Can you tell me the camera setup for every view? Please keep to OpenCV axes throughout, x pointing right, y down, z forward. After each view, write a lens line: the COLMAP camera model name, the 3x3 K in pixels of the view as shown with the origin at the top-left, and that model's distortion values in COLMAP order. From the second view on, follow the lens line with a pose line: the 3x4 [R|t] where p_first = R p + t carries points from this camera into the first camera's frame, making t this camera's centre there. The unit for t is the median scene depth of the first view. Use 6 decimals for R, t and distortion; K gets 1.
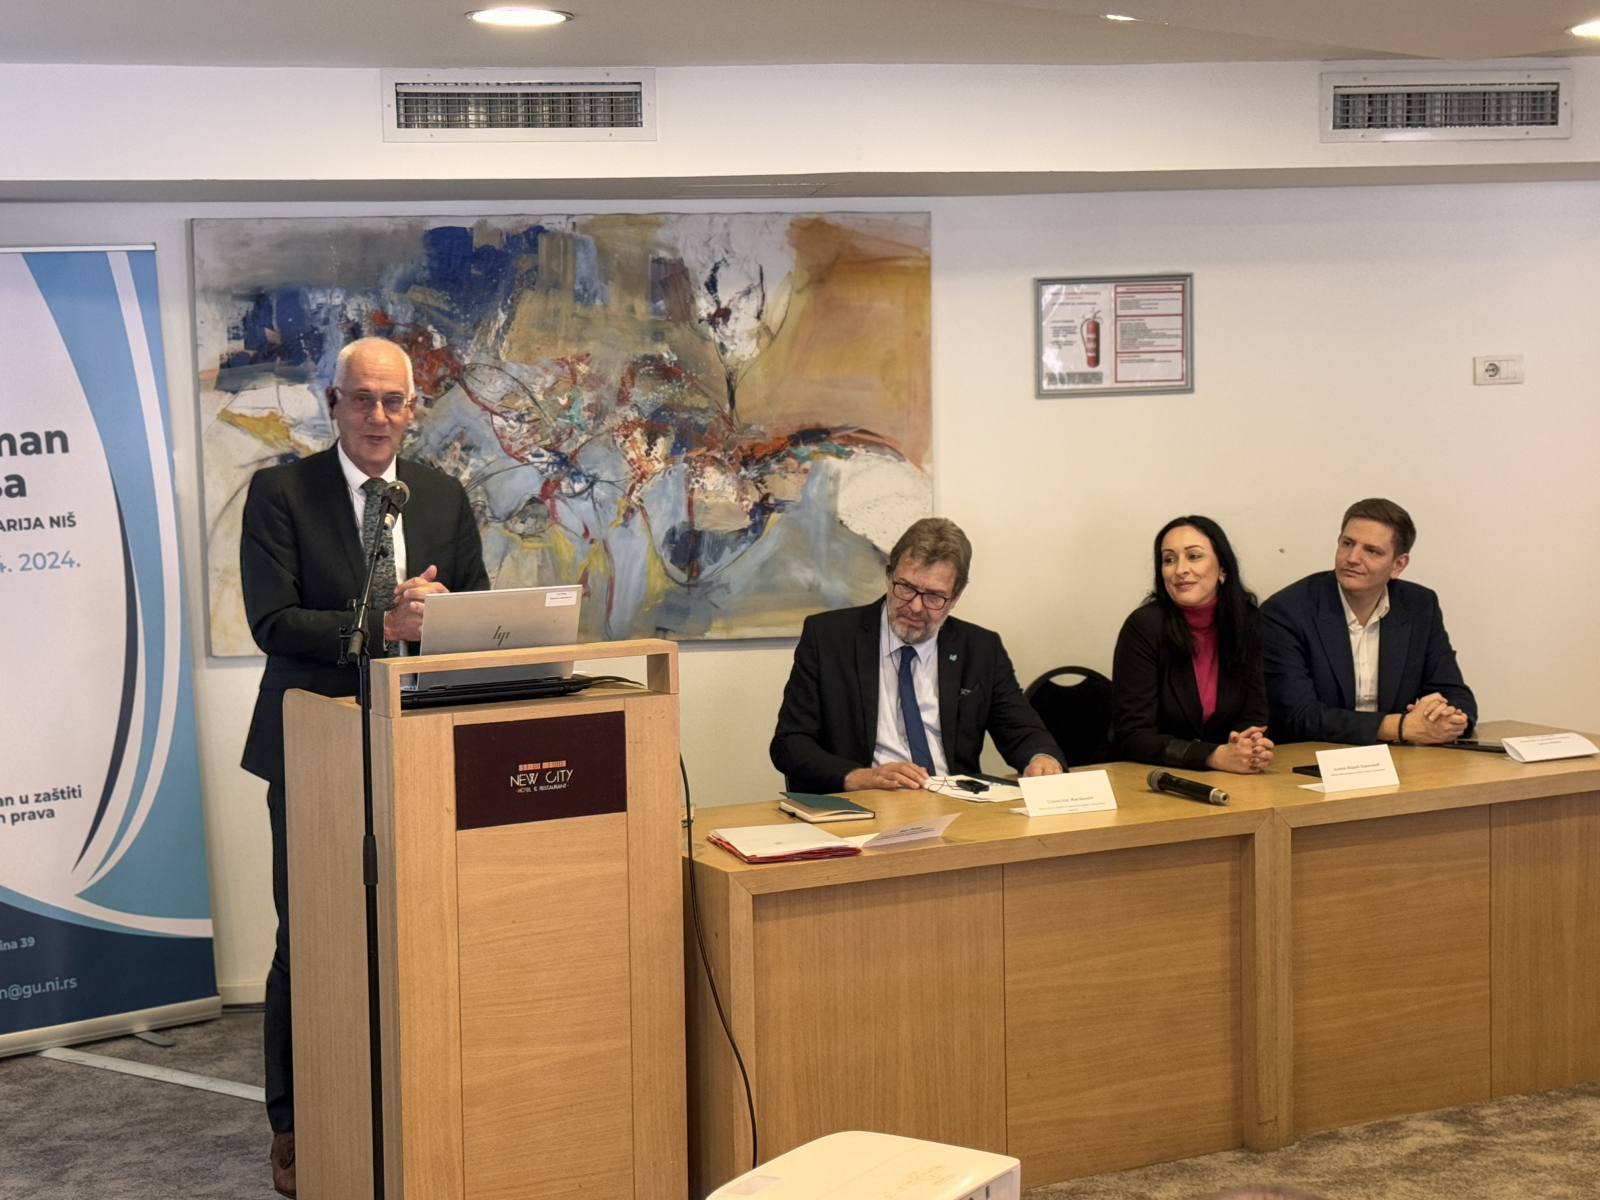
lens RADIAL K [[2591.4, 0, 812.0], [0, 2591.4, 616.6], [0, 0, 1]] dist [0.137039, 0.000000]
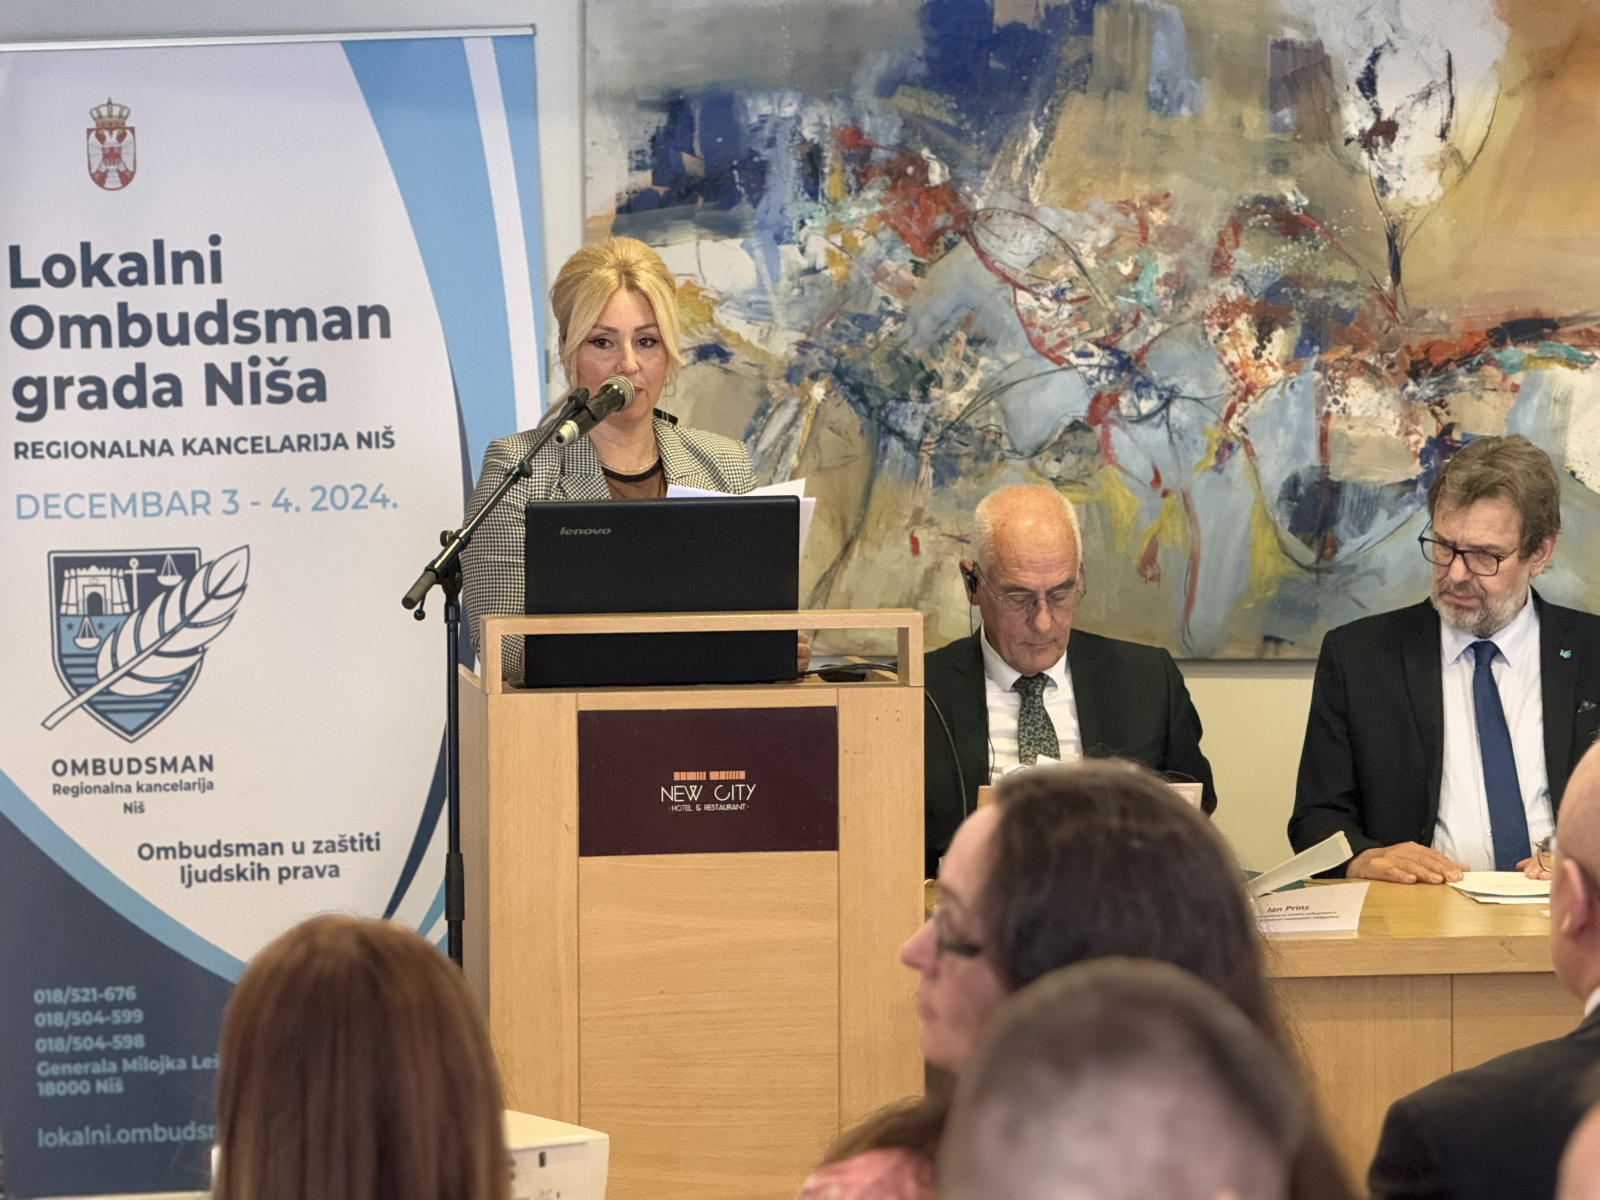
lens RADIAL K [[5564.5, 0, 786.1], [0, 5564.5, 606.8], [0, 0, 1]] dist [0.209667, 0.000000]
pose [[0.933119, 0.035413, -0.357820, 0.315731], [-0.043824, 0.998920, -0.015422, 0.023187], [0.356888, 0.030072, 0.933663, -0.286972]]
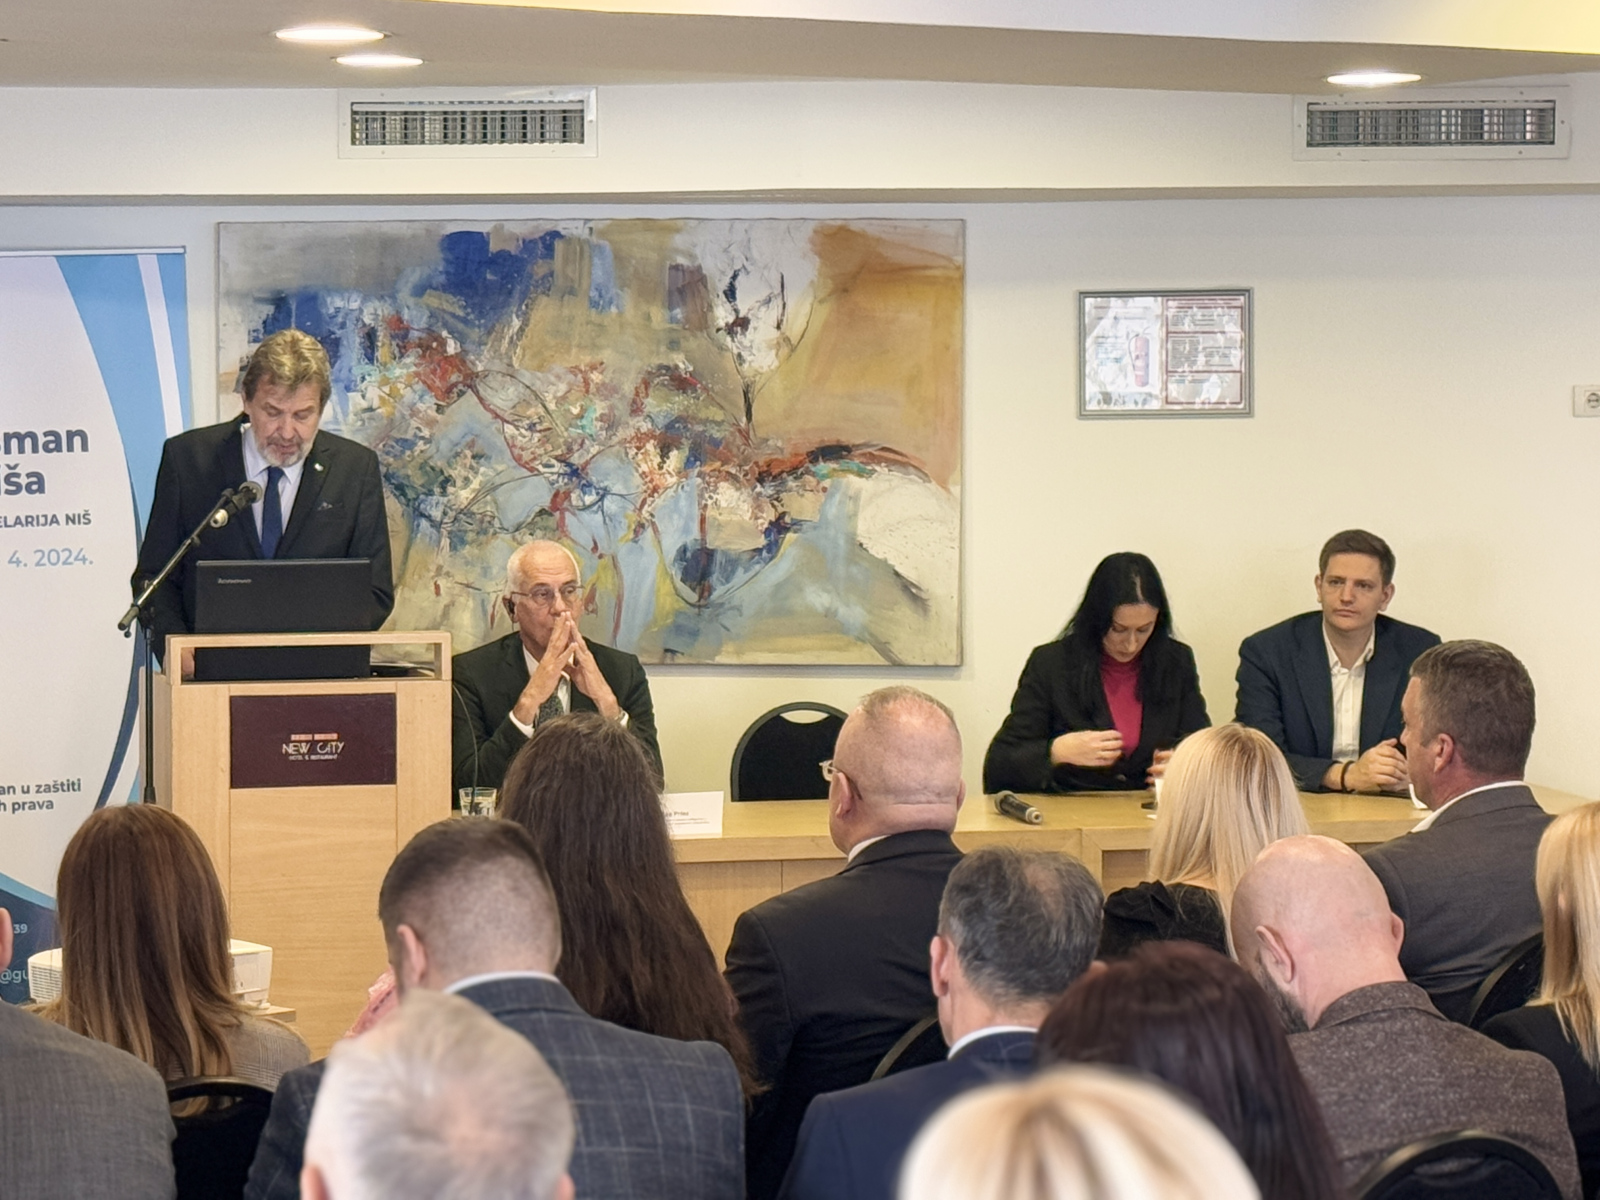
lens RADIAL K [[4037.5, 0, 793.2], [0, 4037.5, 594.0], [0, 0, 1]] dist [0.129874, 0.000000]
pose [[0.968797, 0.033885, -0.245529, 0.358472], [-0.042362, 0.998672, -0.029323, 0.026218], [0.244209, 0.038809, 0.968946, -0.440125]]
